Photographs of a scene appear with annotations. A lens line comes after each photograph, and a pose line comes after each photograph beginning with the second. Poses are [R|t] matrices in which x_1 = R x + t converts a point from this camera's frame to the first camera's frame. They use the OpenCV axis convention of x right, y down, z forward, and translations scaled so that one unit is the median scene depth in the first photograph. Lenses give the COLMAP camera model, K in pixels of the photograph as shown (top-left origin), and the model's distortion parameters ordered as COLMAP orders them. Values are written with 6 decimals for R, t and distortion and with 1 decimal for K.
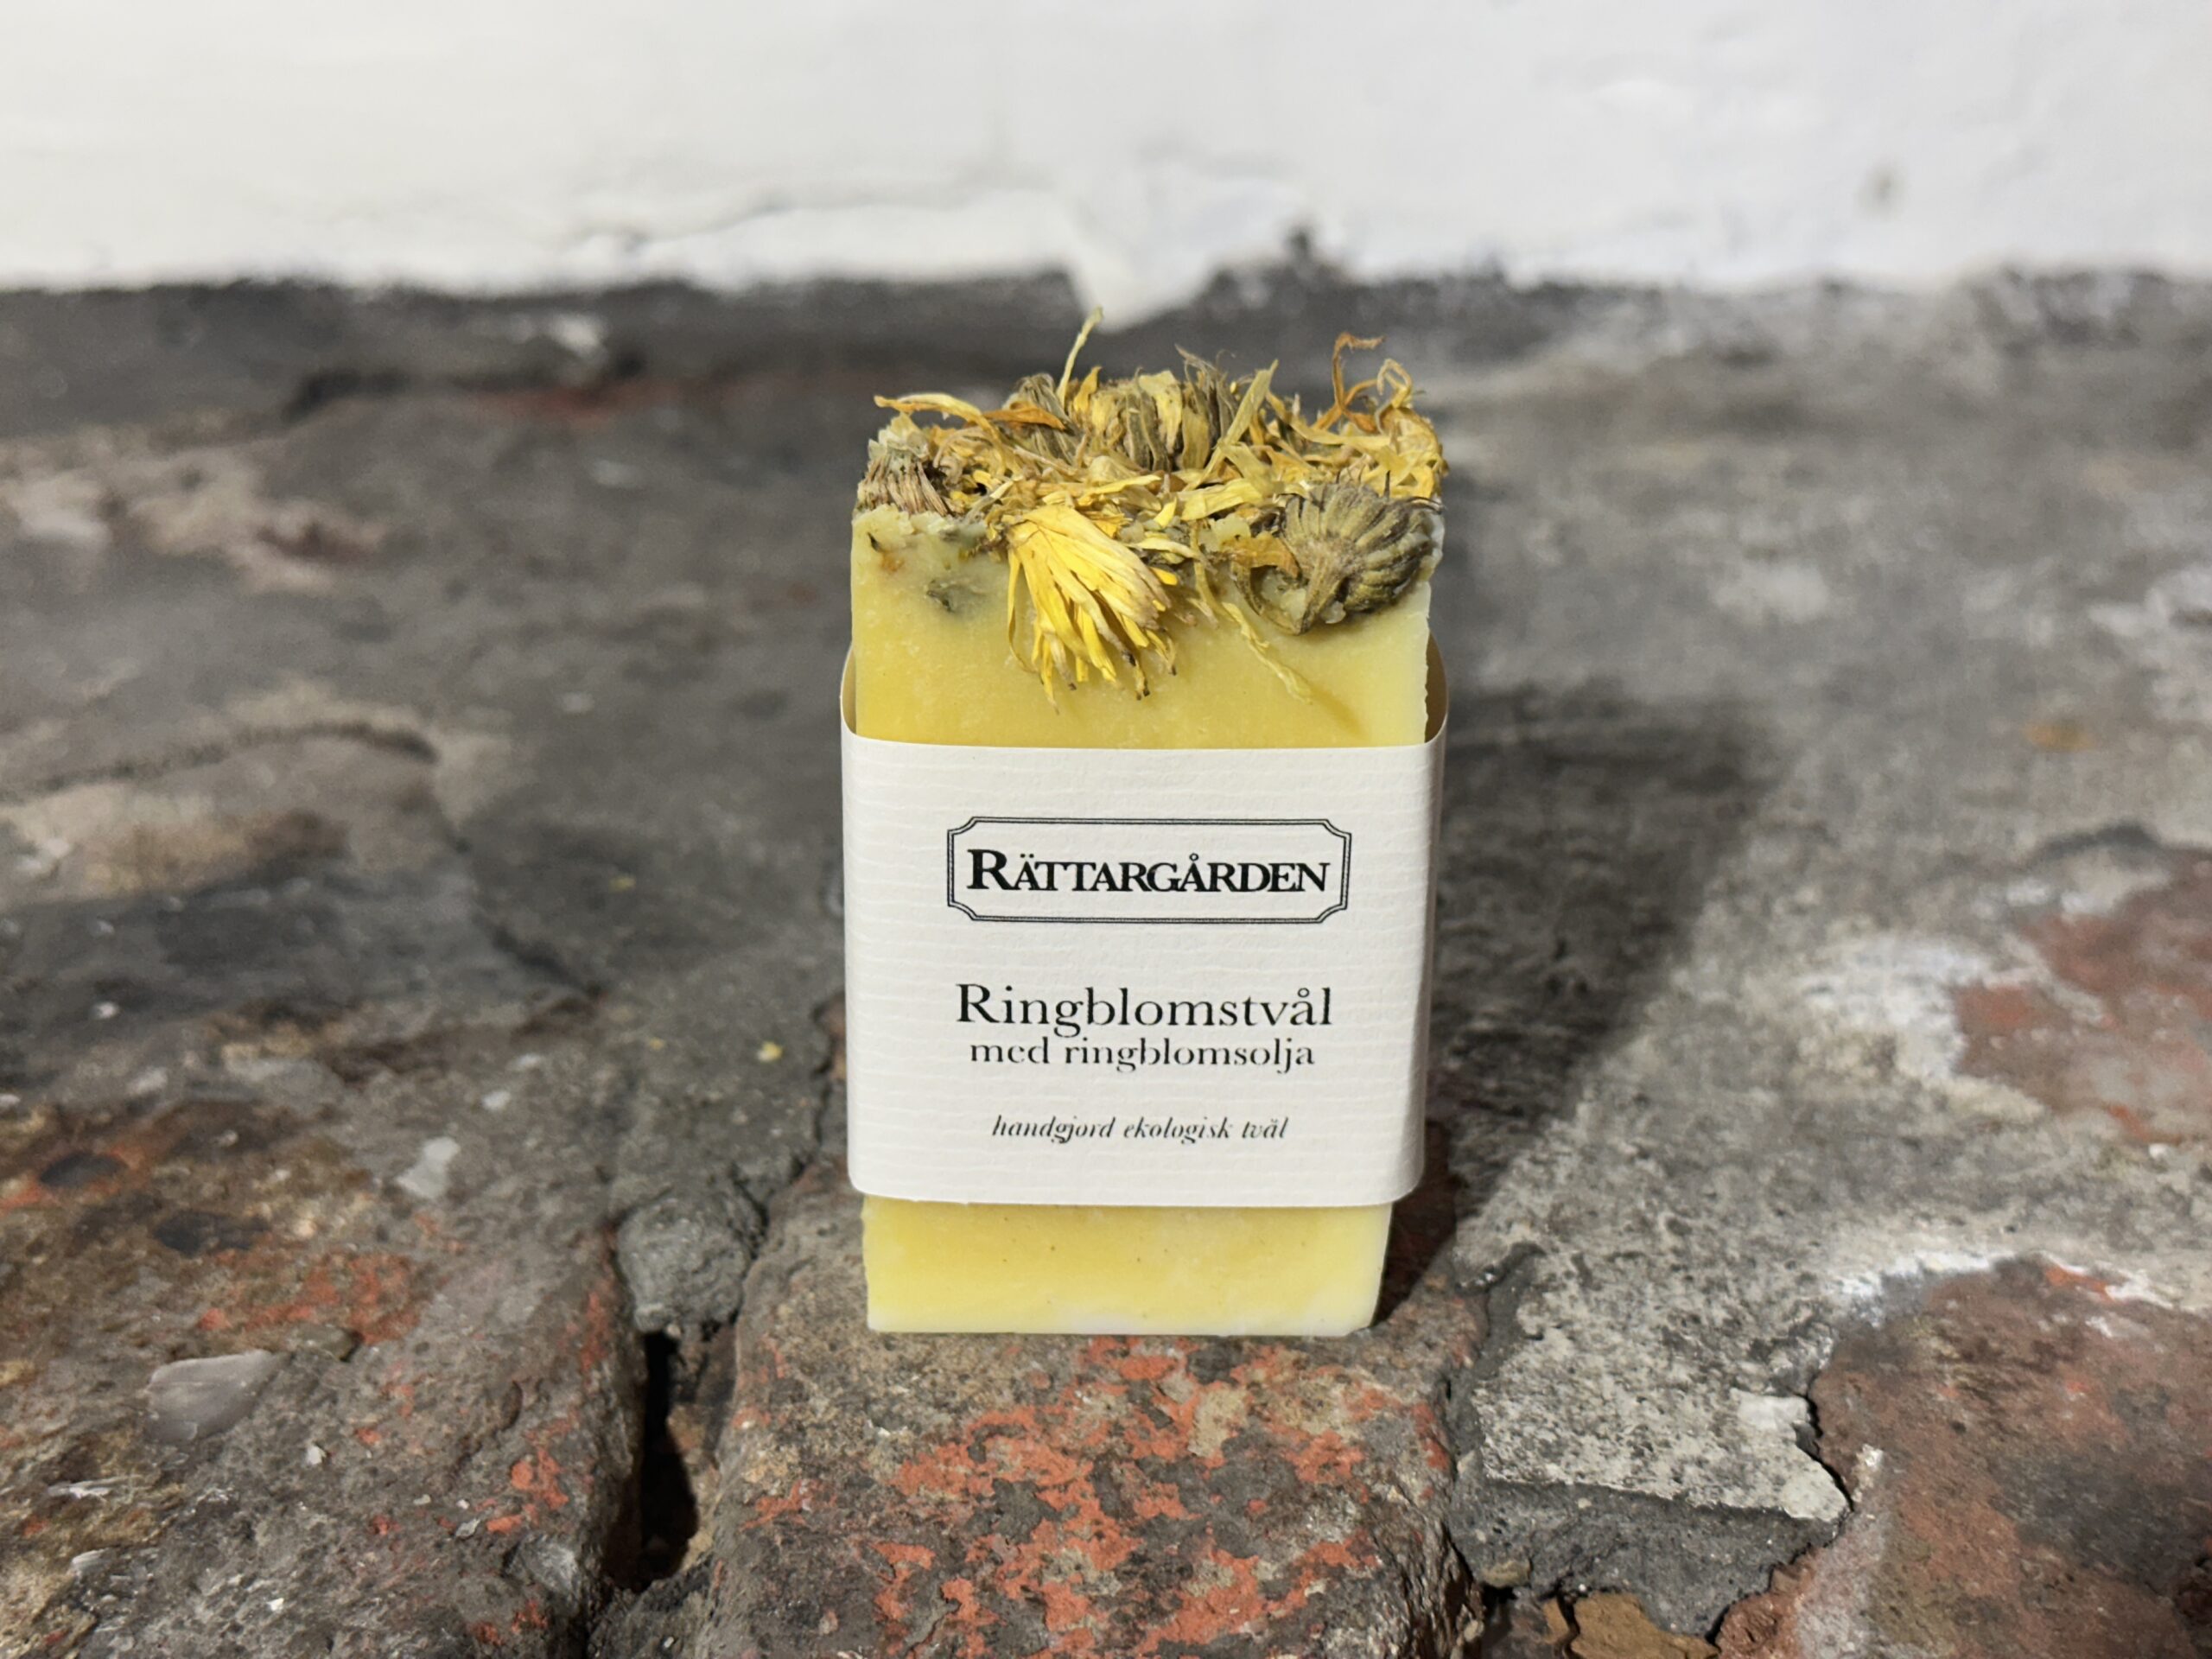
lens RADIAL K [[3272.1, 0, 1109.2], [0, 3272.1, 820.5], [0, 0, 1]] dist [0.234817, -0.709376]
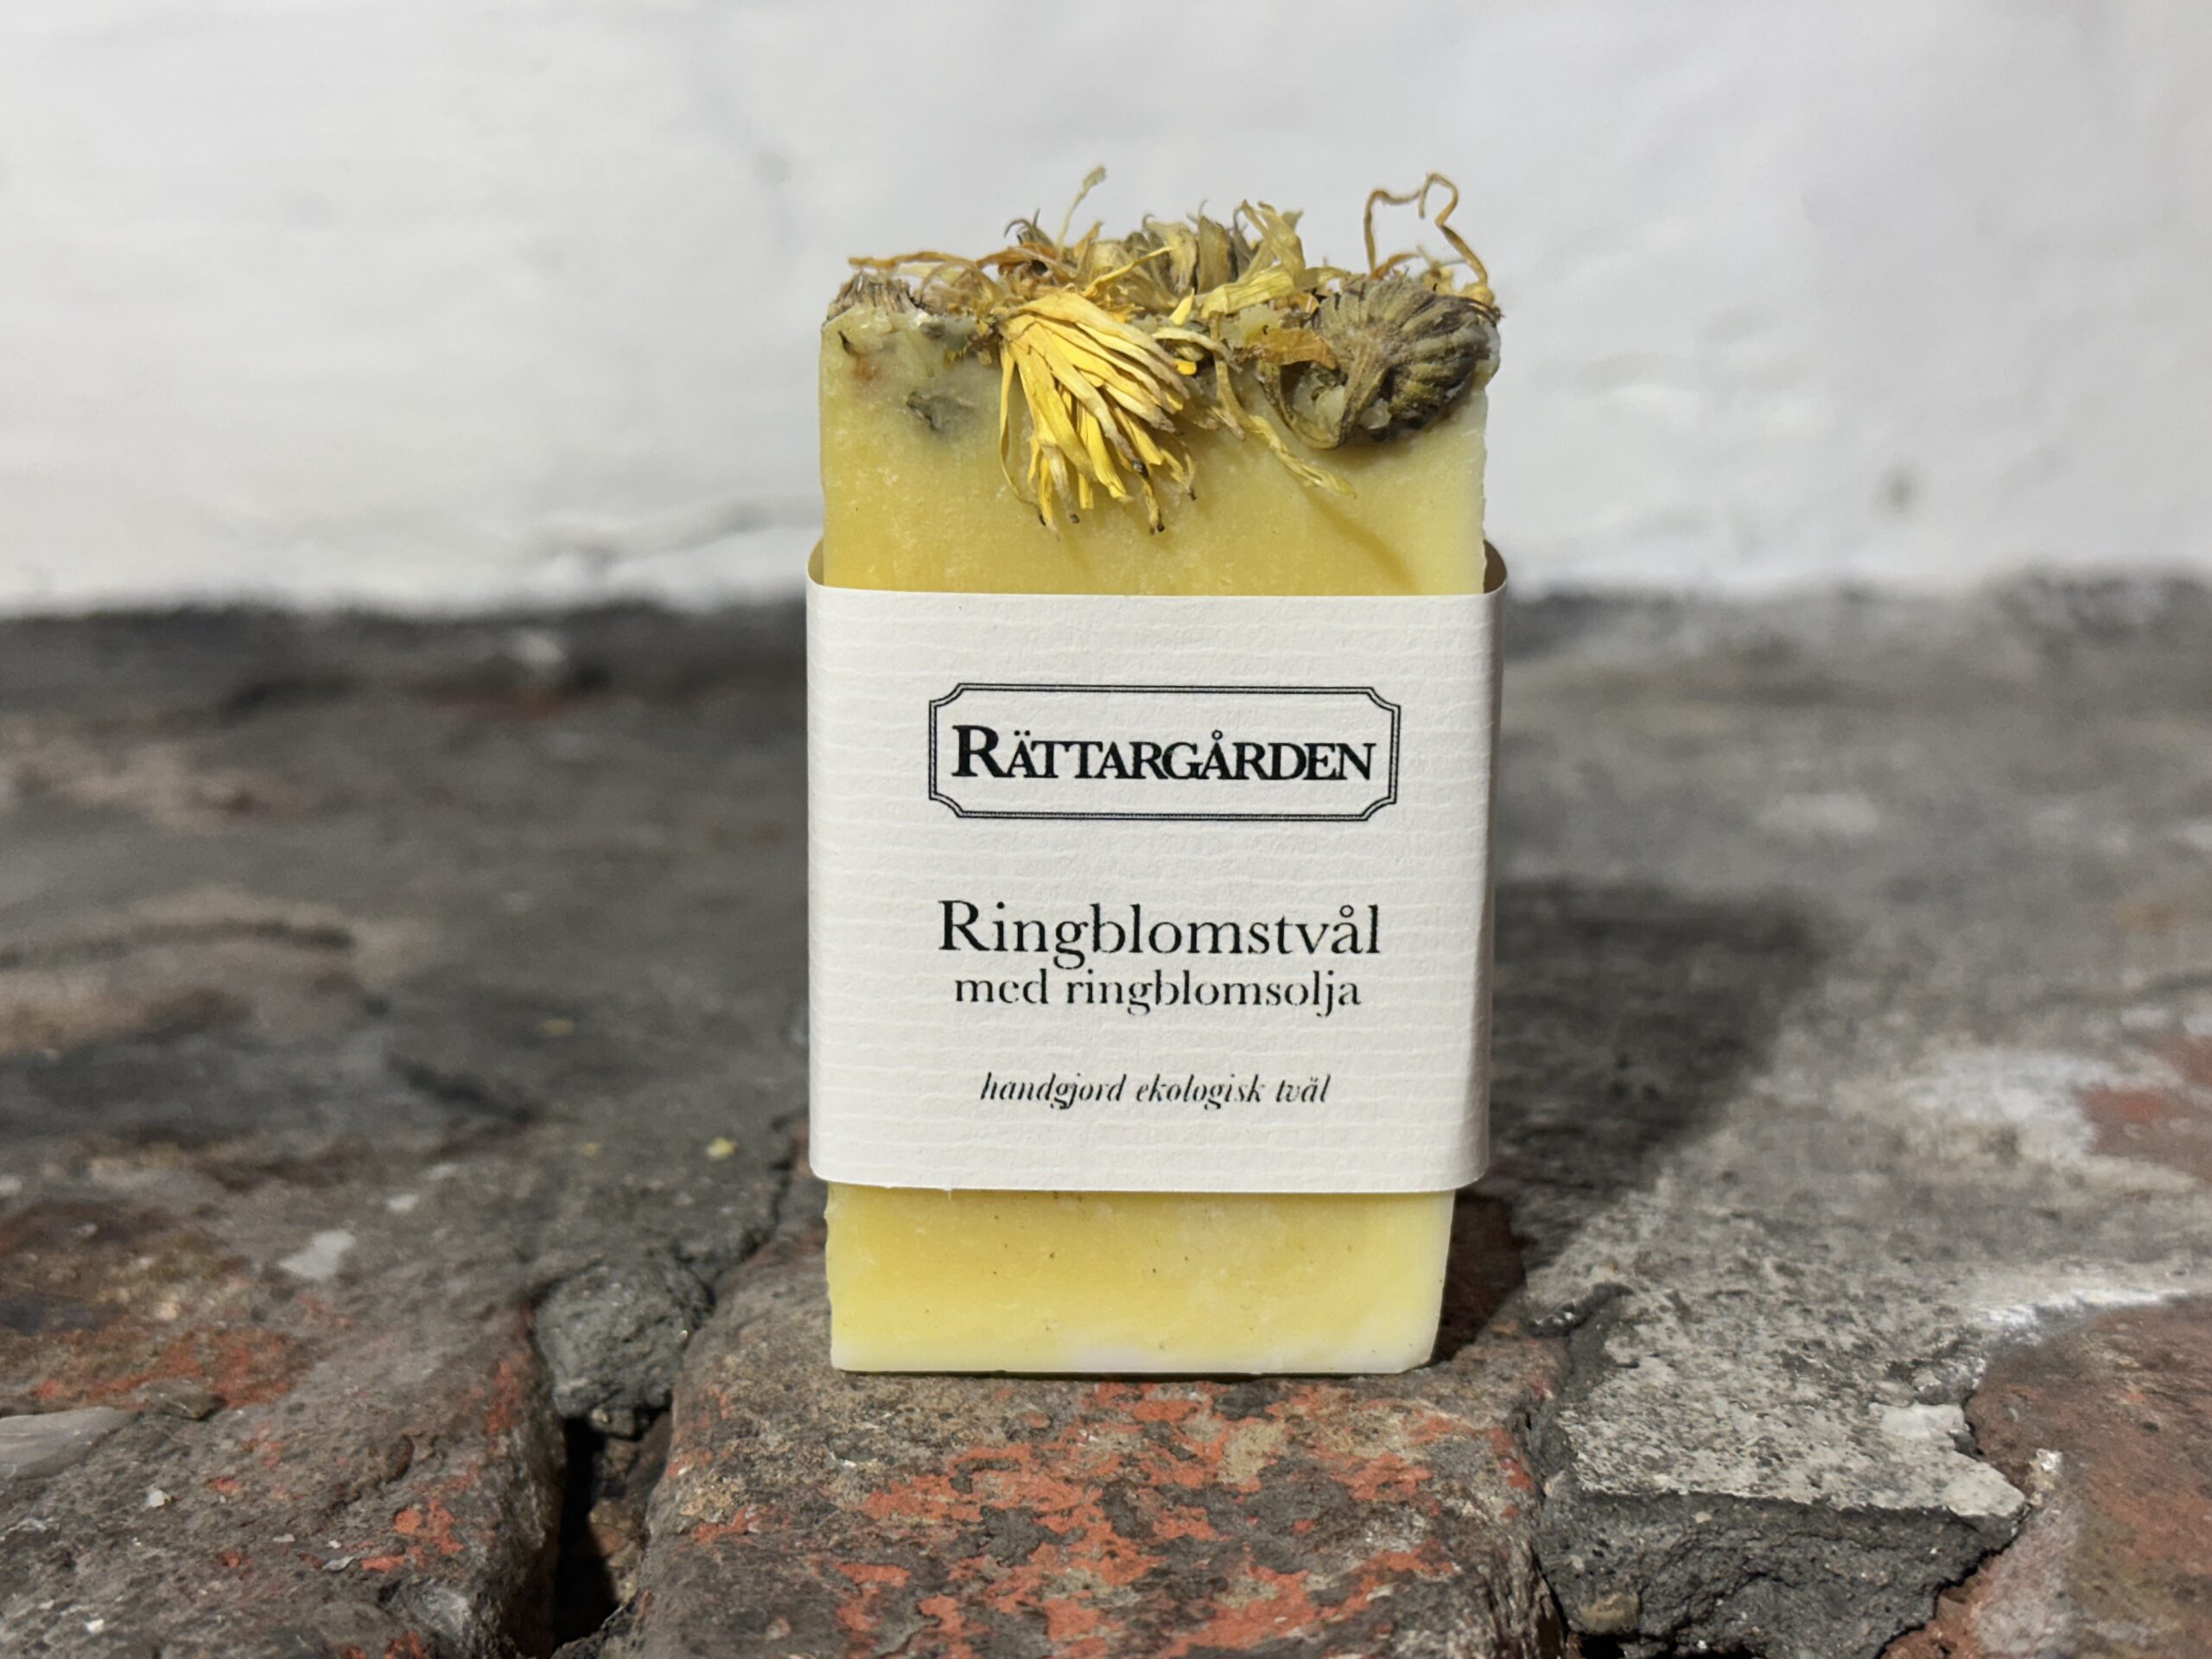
lens RADIAL K [[3286.9, 0, 1107.7], [0, 3286.9, 836.7], [0, 0, 1]] dist [0.226811, -0.677000]
pose [[0.999955, -0.005532, 0.007742, -0.008945], [0.006987, 0.979222, -0.202669, 0.198574], [-0.006460, 0.202713, 0.979217, 0.152634]]
